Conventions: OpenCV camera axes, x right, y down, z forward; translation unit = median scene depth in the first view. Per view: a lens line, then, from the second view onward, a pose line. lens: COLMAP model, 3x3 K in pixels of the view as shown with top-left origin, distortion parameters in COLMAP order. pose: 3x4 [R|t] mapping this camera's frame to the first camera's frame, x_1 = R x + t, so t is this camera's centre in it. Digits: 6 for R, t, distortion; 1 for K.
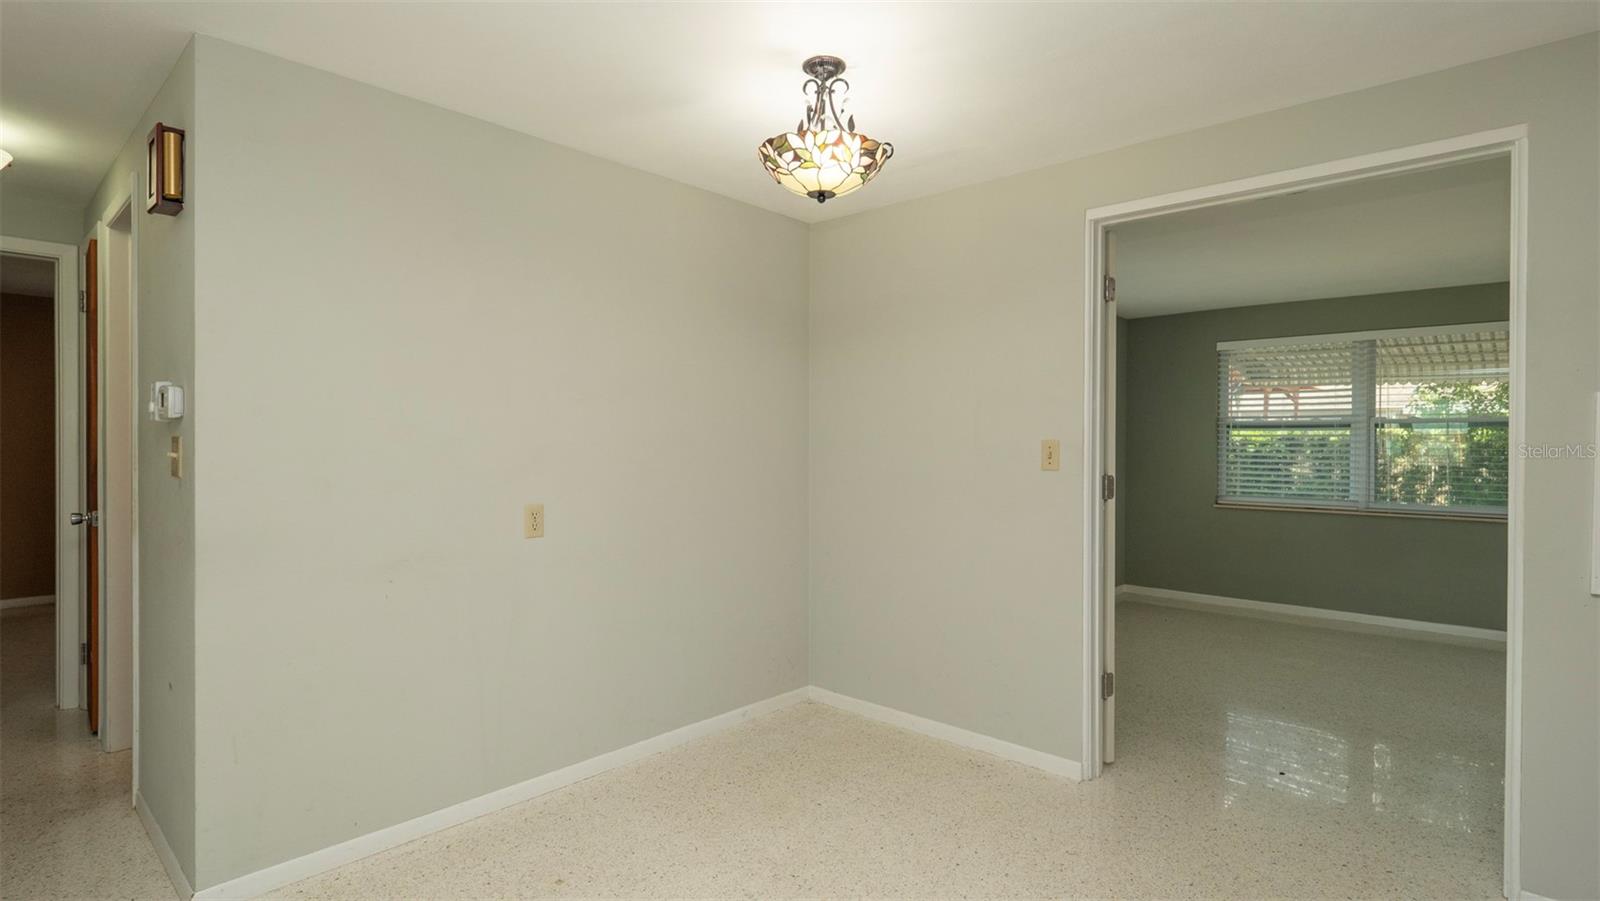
lens RADIAL K [[789.8, 0, 793.5], [0, 789.8, 449.2], [0, 0, 1]] dist [-0.002560, -0.001275]
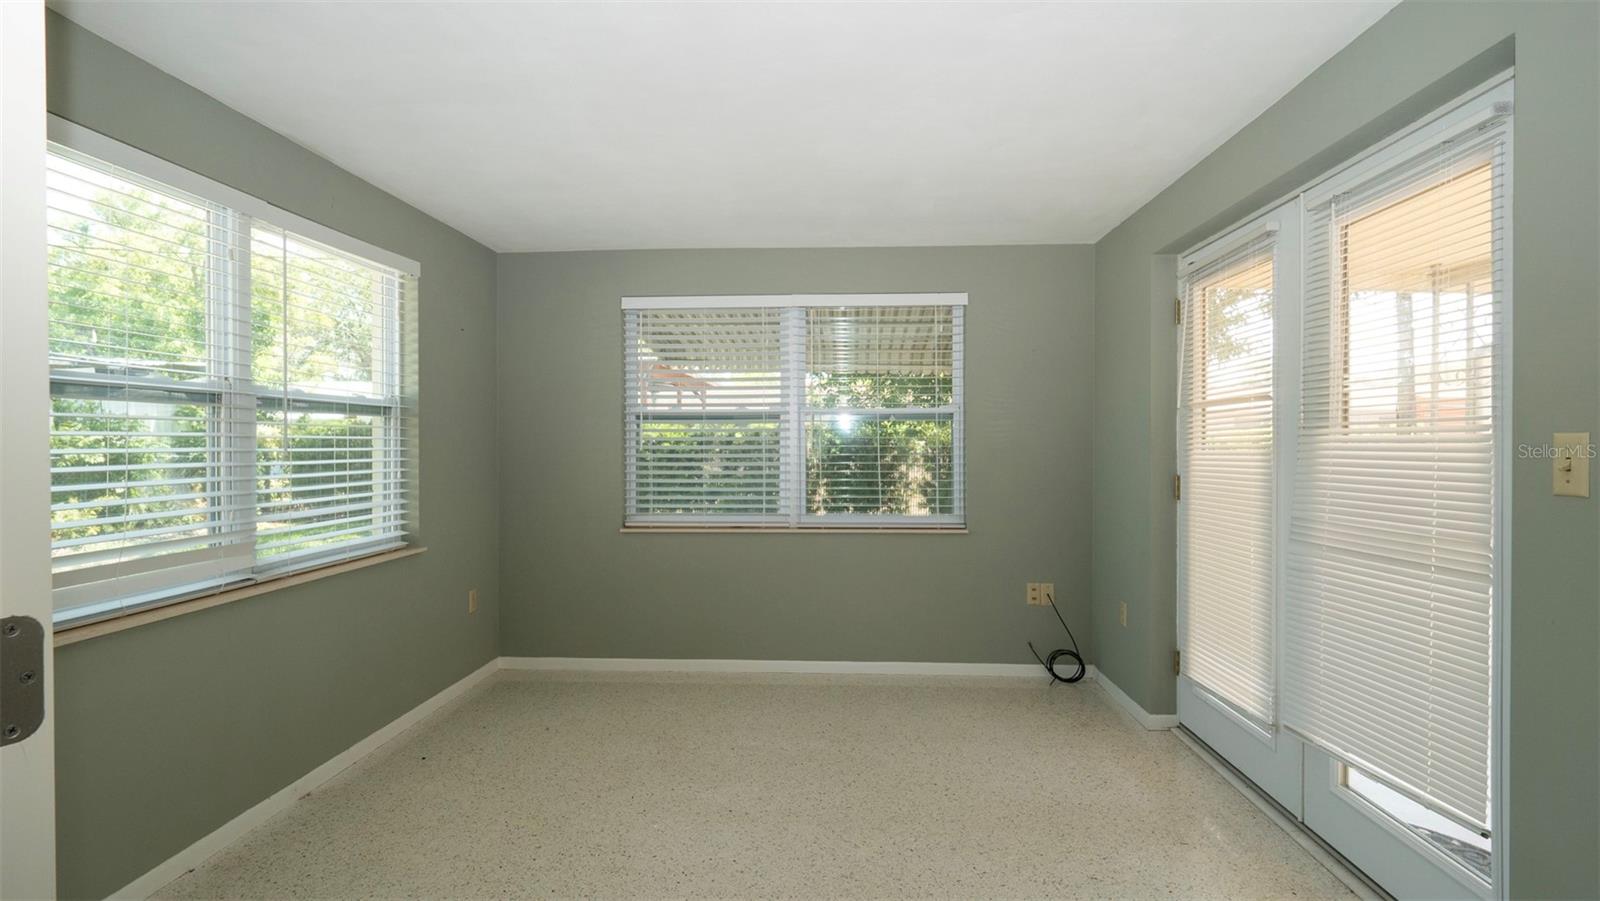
lens RADIAL K [[789.8, 0, 797.4], [0, 789.8, 452.8], [0, 0, 1]] dist [-0.002560, -0.001275]
pose [[0.771503, -0.013914, 0.636074, 0.191491], [0.009702, 0.999902, 0.010105, -0.001850], [-0.636152, -0.001624, 0.771562, 0.329077]]
